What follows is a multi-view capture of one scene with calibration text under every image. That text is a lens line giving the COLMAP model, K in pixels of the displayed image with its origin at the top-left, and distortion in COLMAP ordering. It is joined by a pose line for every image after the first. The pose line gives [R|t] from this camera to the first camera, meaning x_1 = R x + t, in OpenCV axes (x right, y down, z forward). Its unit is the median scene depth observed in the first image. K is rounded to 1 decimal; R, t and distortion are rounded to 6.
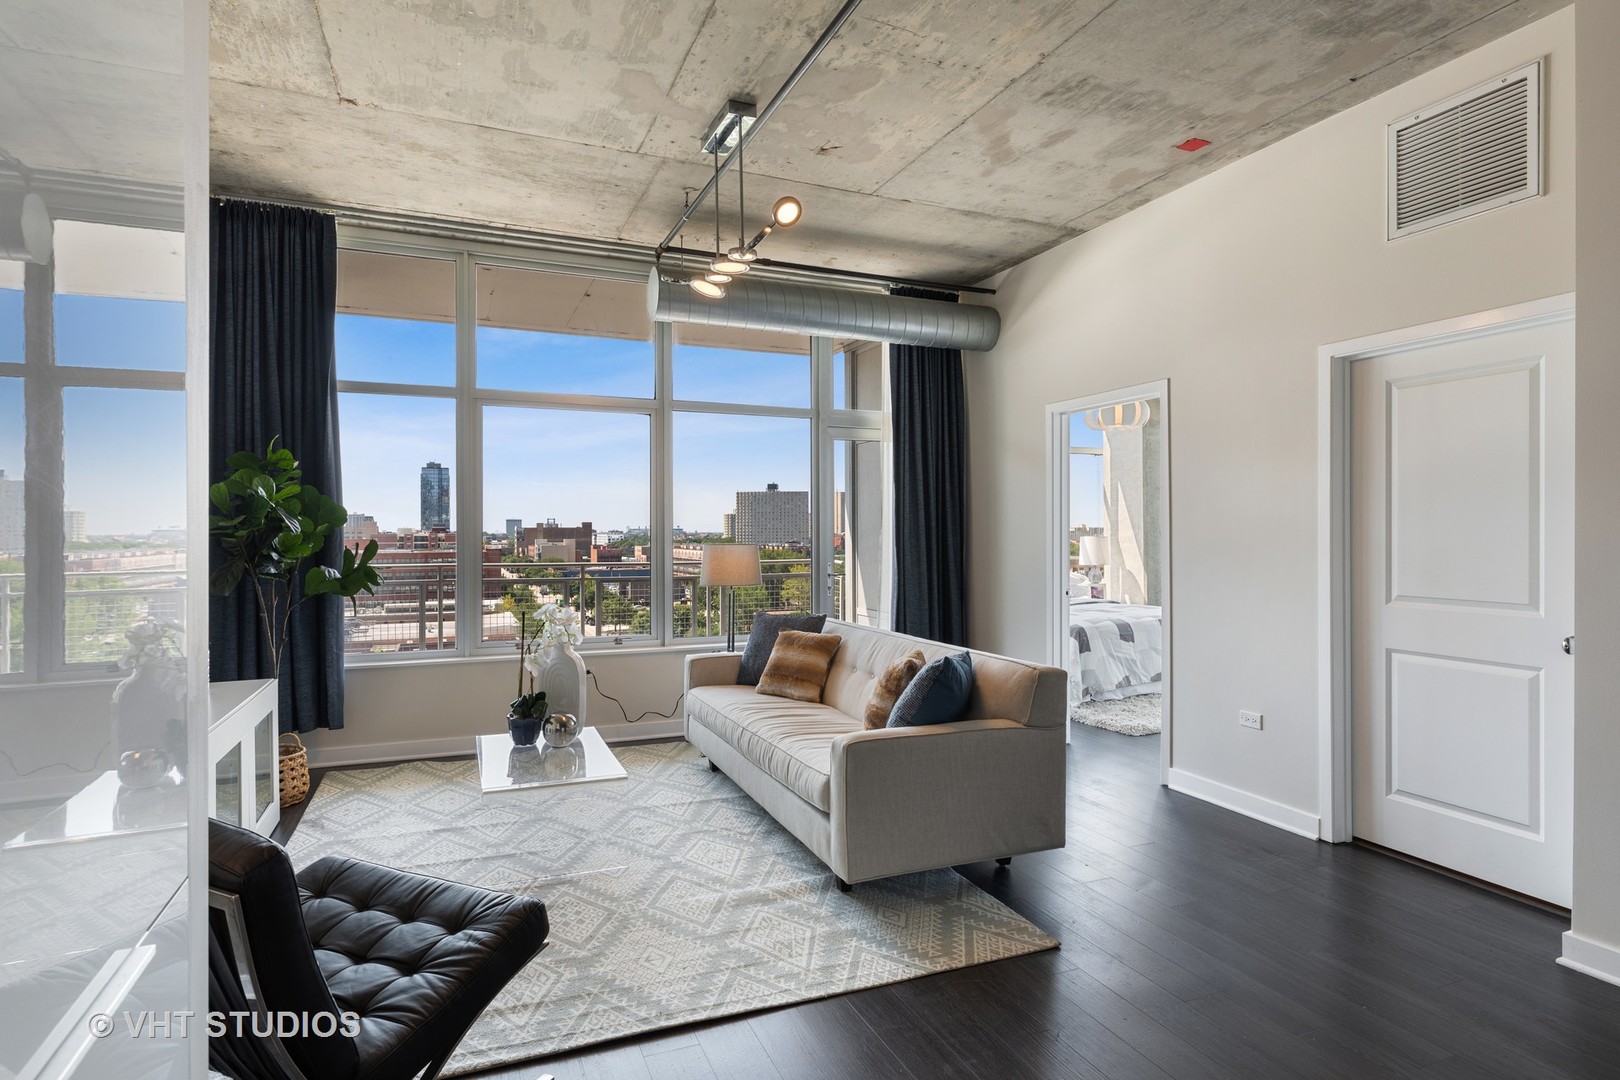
lens RADIAL K [[849.5, 0, 807.7], [0, 849.5, 534.3], [0, 0, 1]] dist [0.002185, 0.000718]
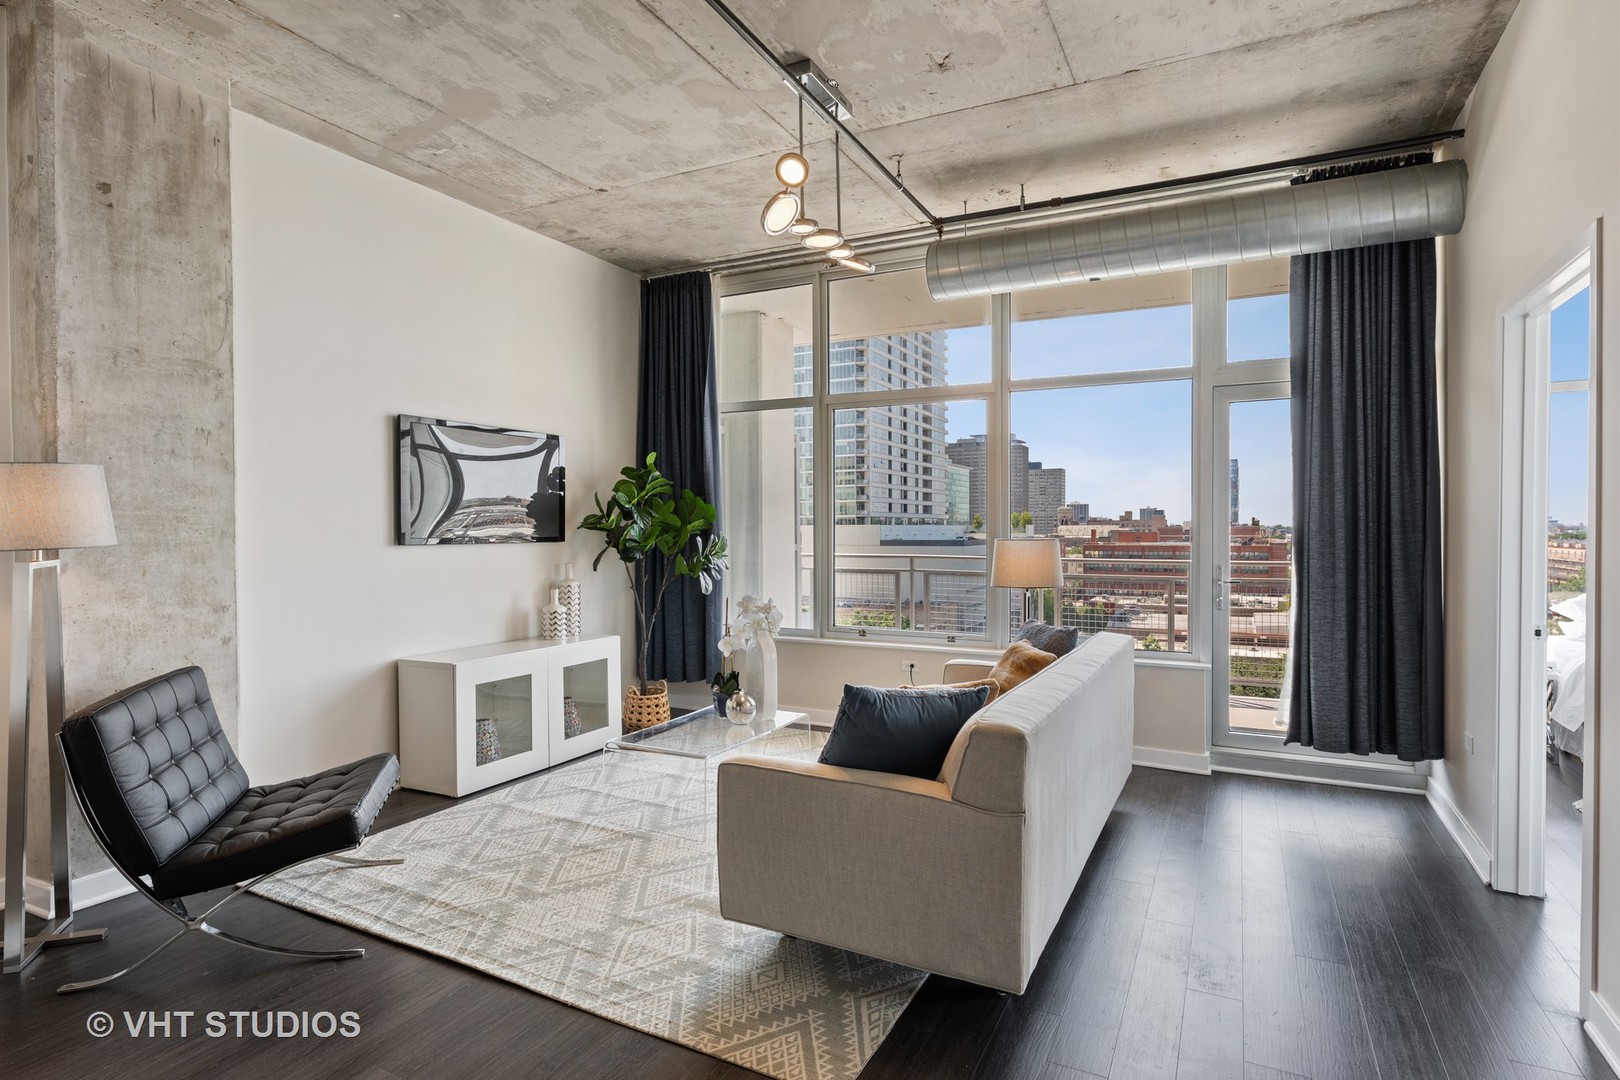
lens RADIAL K [[849.5, 0, 808.9], [0, 849.5, 539.3], [0, 0, 1]] dist [0.002185, 0.000718]
pose [[0.644660, 0.011686, -0.764380, 0.455247], [-0.000779, 0.999893, 0.014629, -0.001184], [0.764469, -0.008835, 0.644600, 0.286228]]
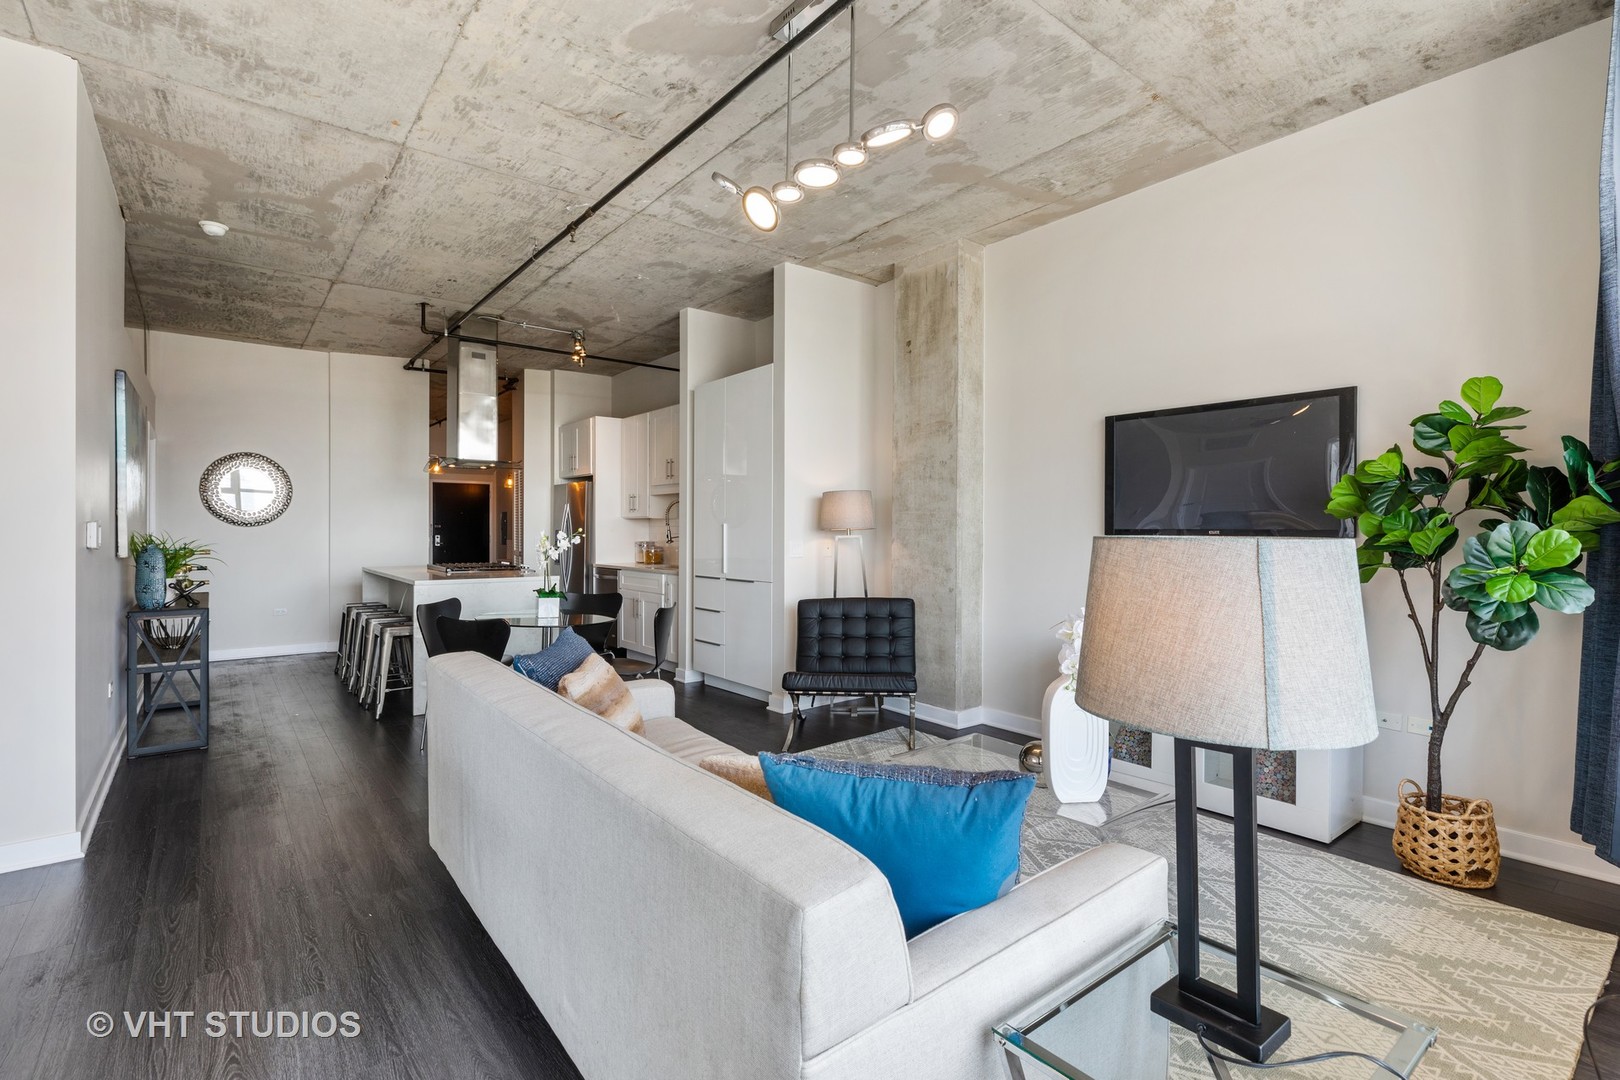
lens RADIAL K [[743.0, 0, 803.6], [0, 743.0, 529.8], [0, 0, 1]] dist [-0.002059, 0.001053]
pose [[-0.963916, 0.000218, -0.266208, 0.078374], [-0.000900, 0.999991, 0.004079, 0.008647], [0.266206, 0.004171, -0.963907, 1.233104]]
